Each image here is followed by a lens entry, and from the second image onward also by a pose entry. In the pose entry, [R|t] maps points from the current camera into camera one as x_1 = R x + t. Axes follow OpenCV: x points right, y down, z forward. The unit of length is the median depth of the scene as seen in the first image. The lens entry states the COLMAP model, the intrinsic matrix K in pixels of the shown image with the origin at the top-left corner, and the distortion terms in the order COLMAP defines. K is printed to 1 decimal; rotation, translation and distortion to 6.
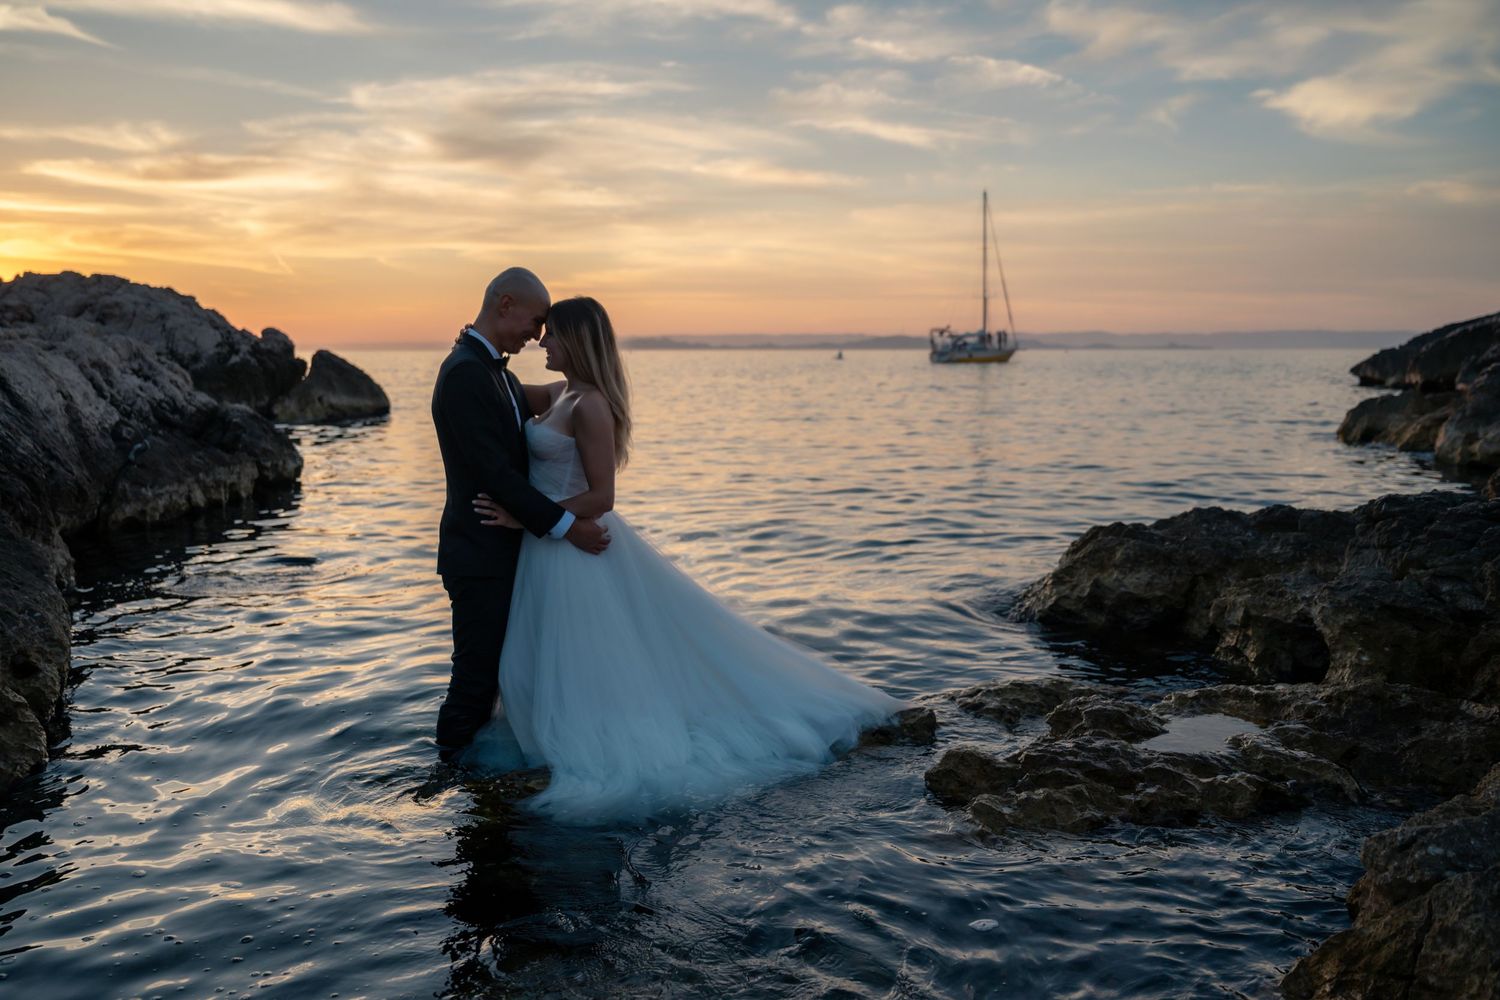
lens RADIAL K [[1244.5, 0, 750.0], [0, 1244.5, 500.0], [0, 0, 1]] dist [-0.004544, -0.000725]
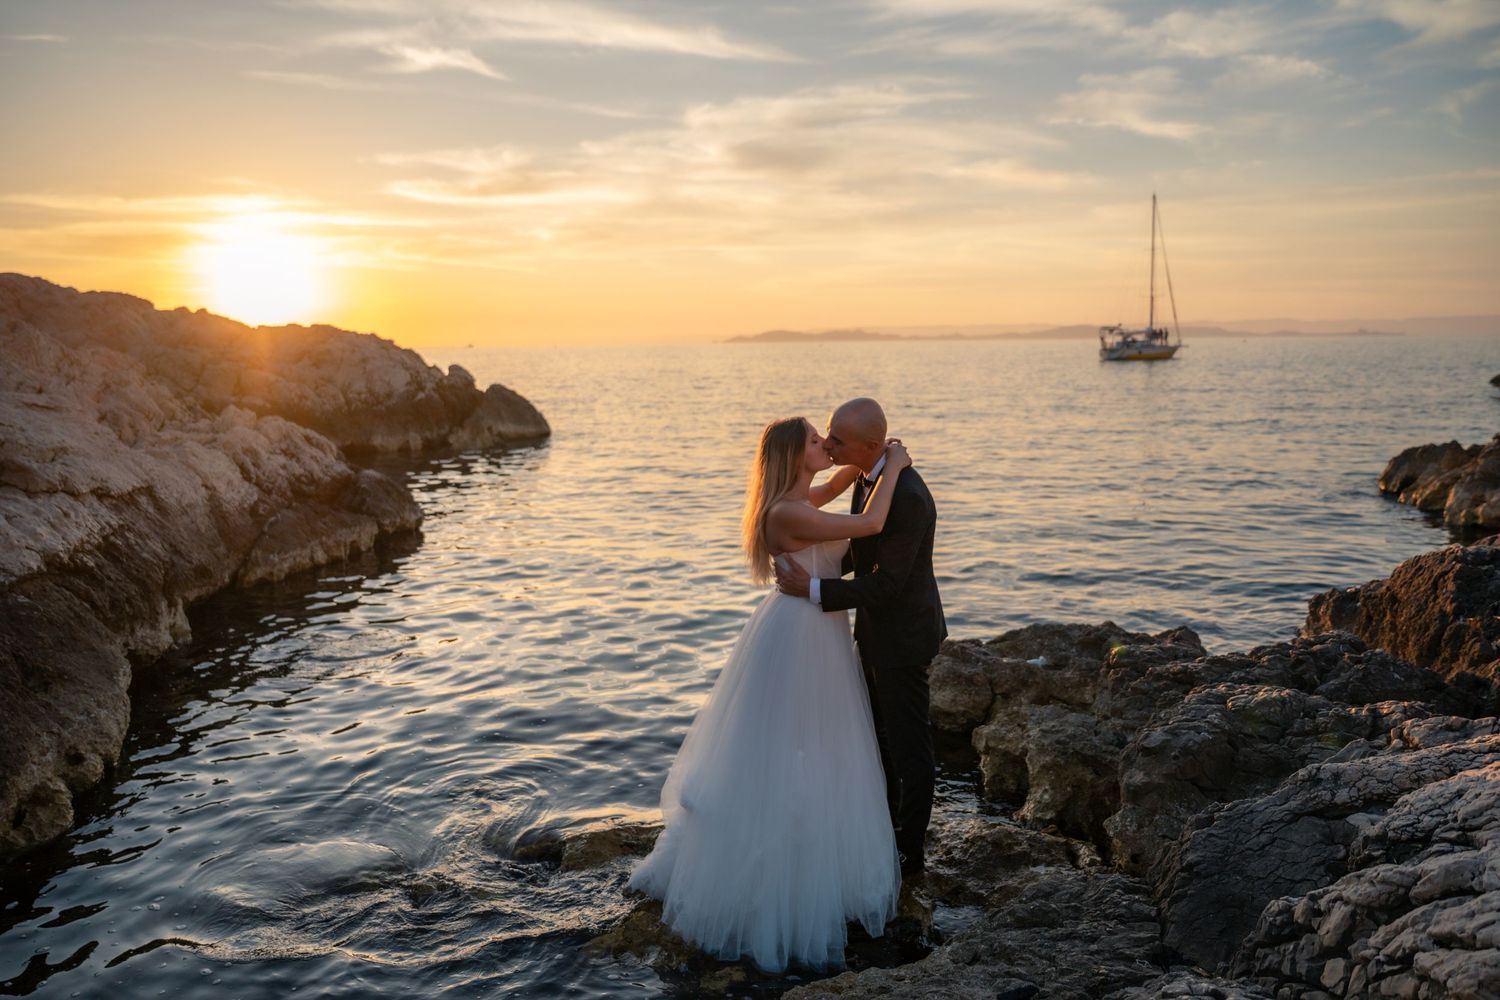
lens RADIAL K [[1149.6, 0, 745.8], [0, 1149.6, 498.2], [0, 0, 1]] dist [-0.006519, -0.007640]
pose [[0.985378, 0.012921, -0.169892, 0.173165], [-0.009486, 0.999734, 0.021019, -0.085299], [0.170118, -0.019100, 0.985239, -0.077546]]
